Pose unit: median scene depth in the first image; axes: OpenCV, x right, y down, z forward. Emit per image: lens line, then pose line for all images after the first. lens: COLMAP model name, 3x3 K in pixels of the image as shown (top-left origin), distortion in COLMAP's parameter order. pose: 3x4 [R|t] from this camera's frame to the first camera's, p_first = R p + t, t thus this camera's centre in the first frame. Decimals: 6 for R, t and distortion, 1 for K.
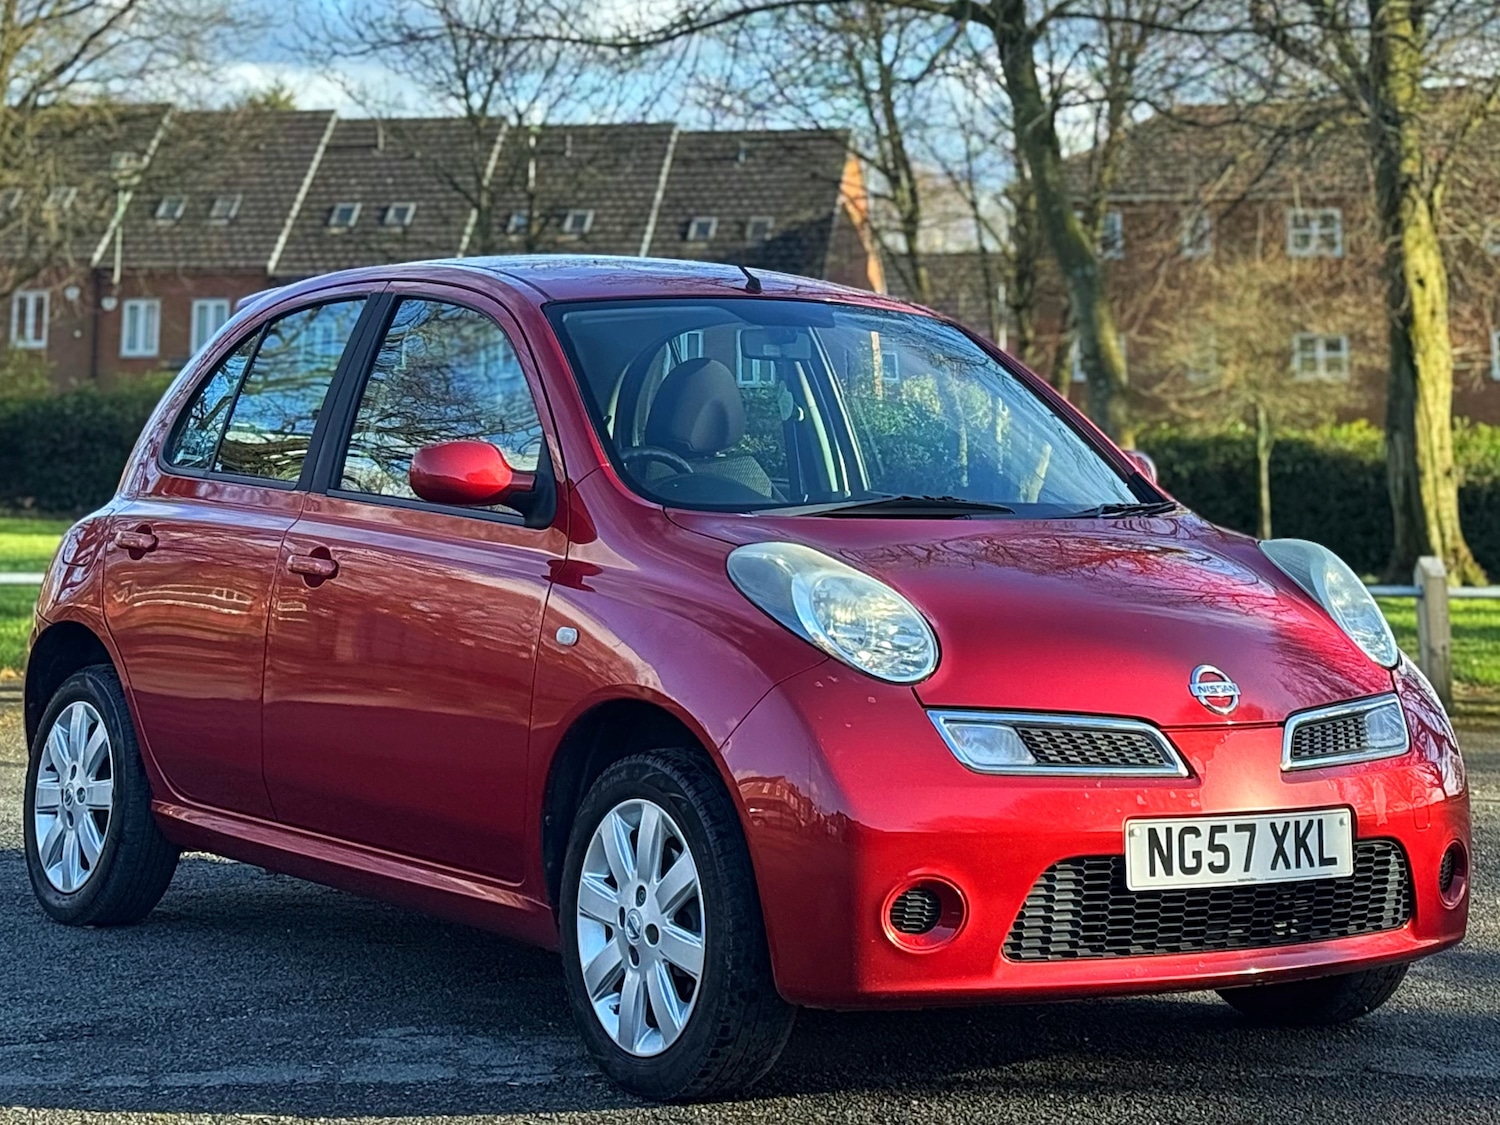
lens RADIAL K [[3480.9, 0, 744.2], [0, 3480.9, 170.4], [0, 0, 1]] dist [0.192128, -0.125842]
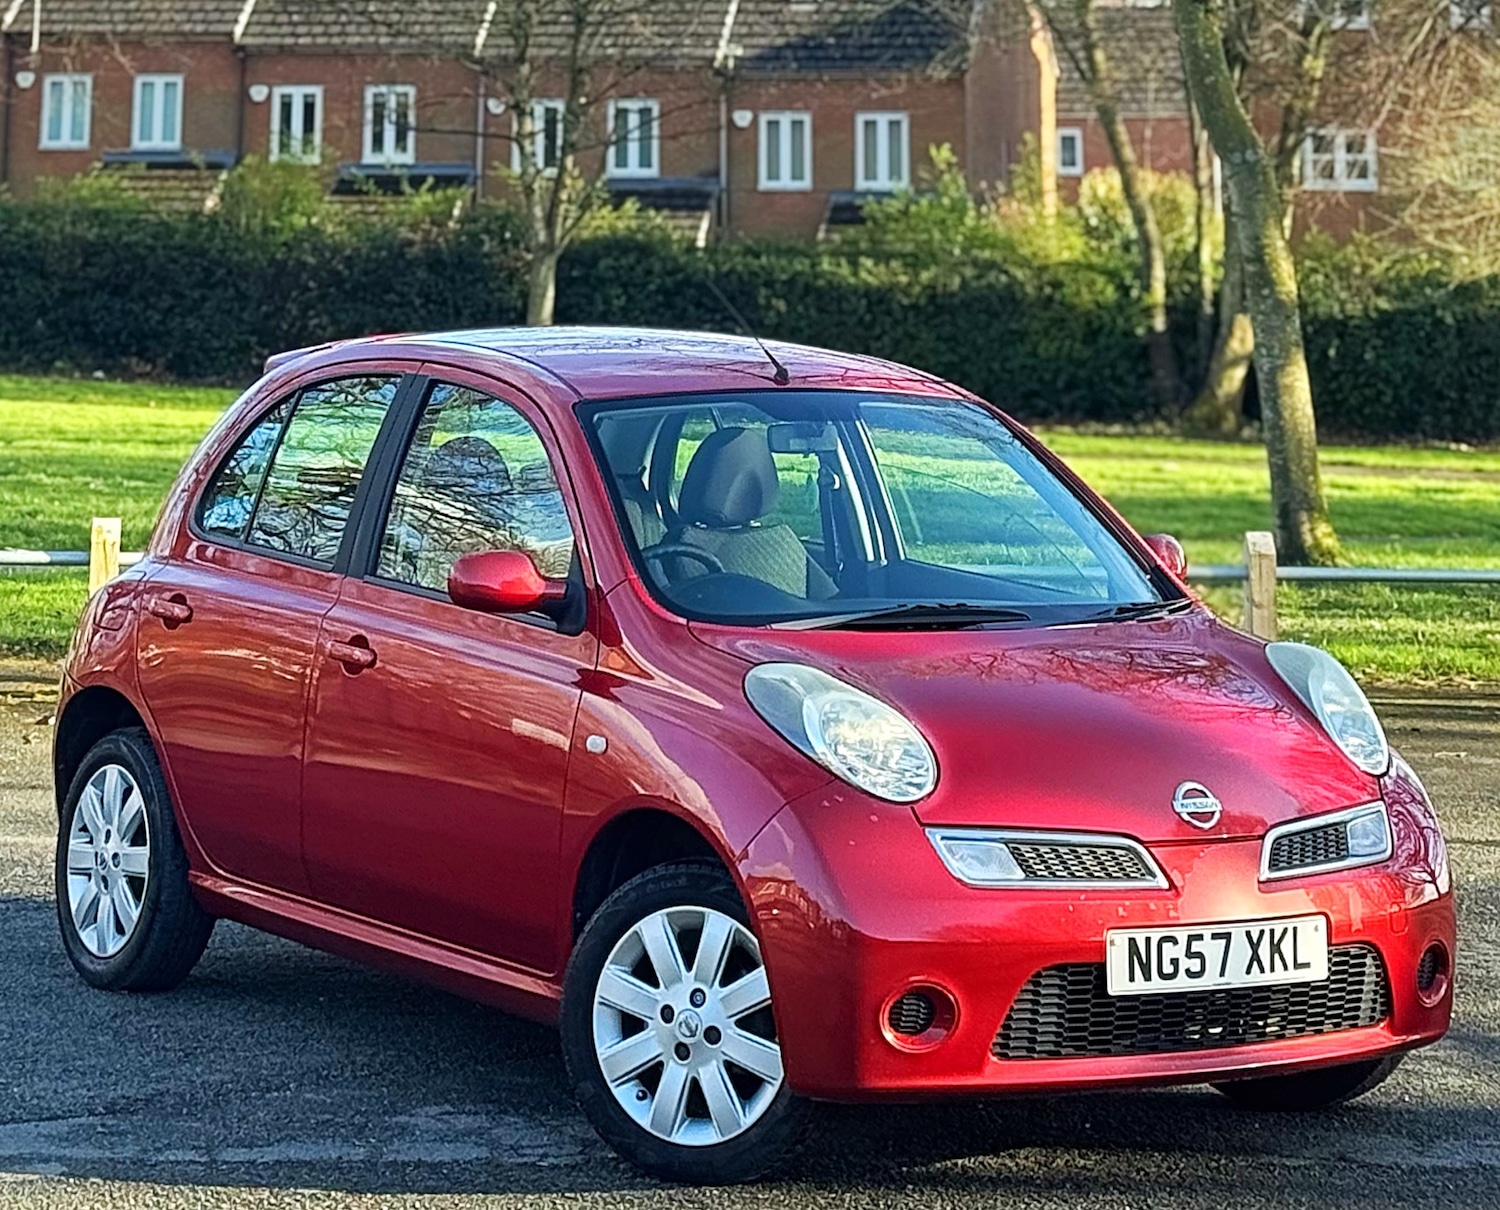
lens RADIAL K [[4971.2, 0, 748.4], [0, 4971.2, -67.7], [0, 0, 1]] dist [0.060585, 1.365180]
pose [[0.999602, 0.003702, -0.027980, 0.035807], [-0.003054, 0.999727, 0.023152, -0.144313], [0.028058, -0.023058, 0.999340, -0.491913]]
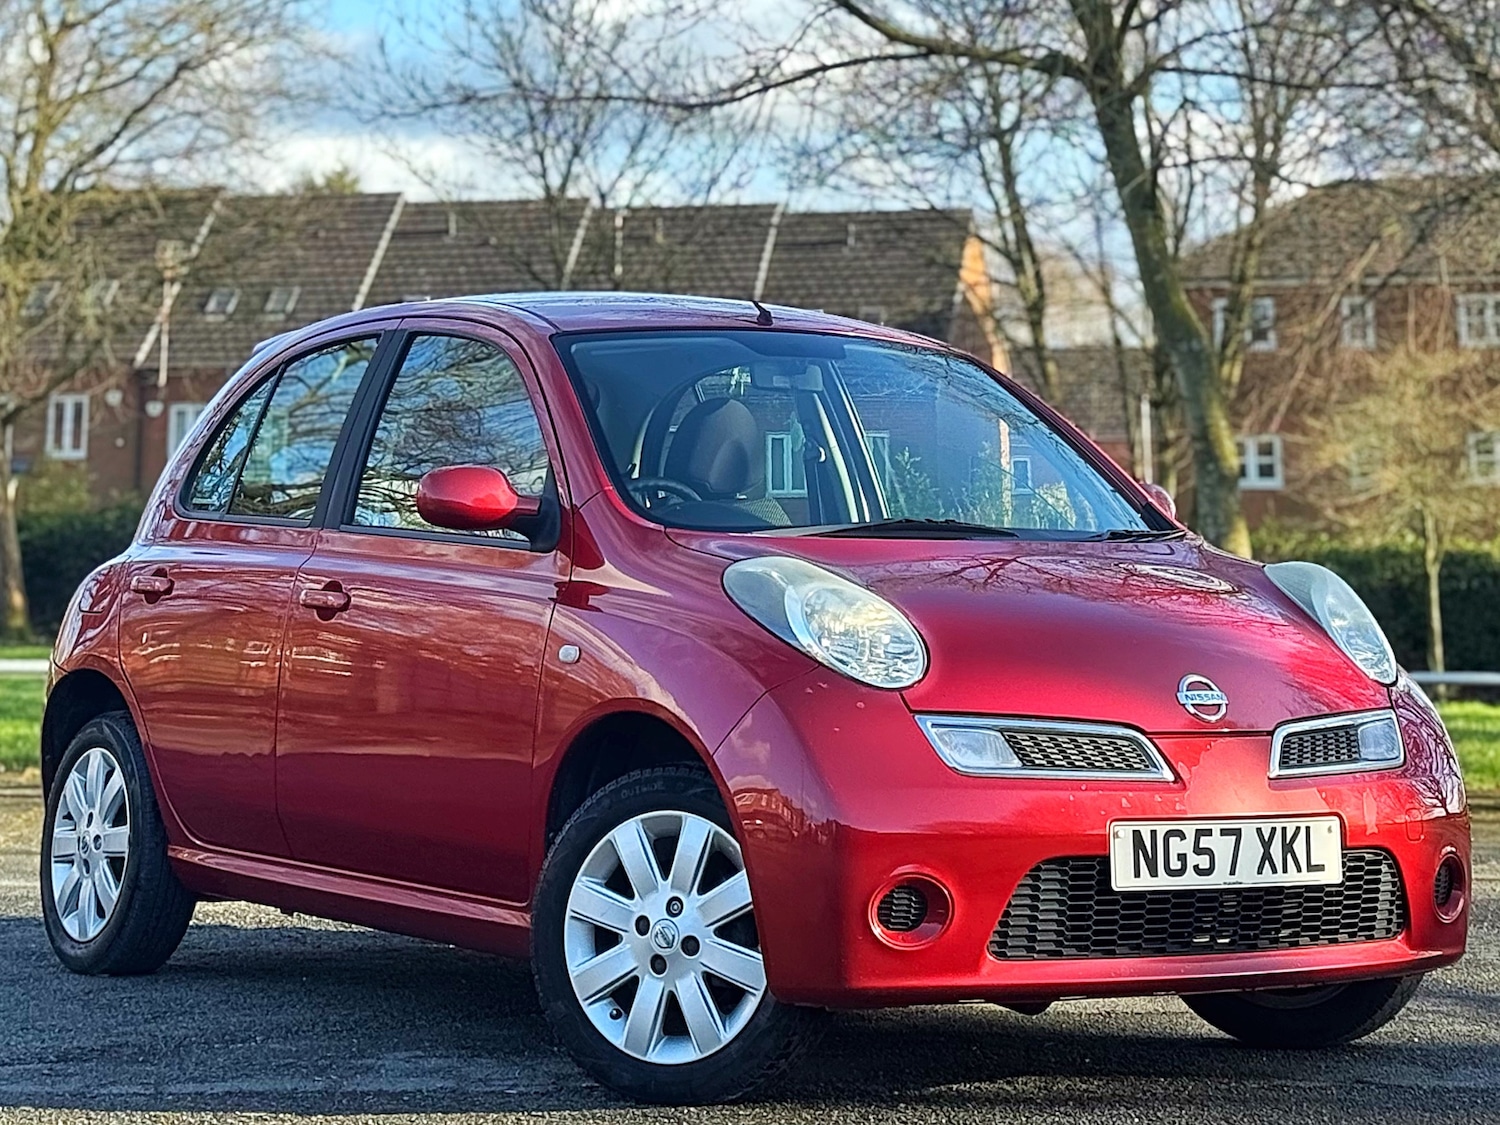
lens RADIAL K [[3933.9, 0, 796.4], [0, 3933.9, 154.9], [0, 0, 1]] dist [0.122666, 0.834283]
pose [[0.999789, -0.006140, -0.019585, 0.037217], [0.005575, 0.999570, -0.028774, 0.021560], [0.019753, 0.028658, 0.999394, -0.140020]]
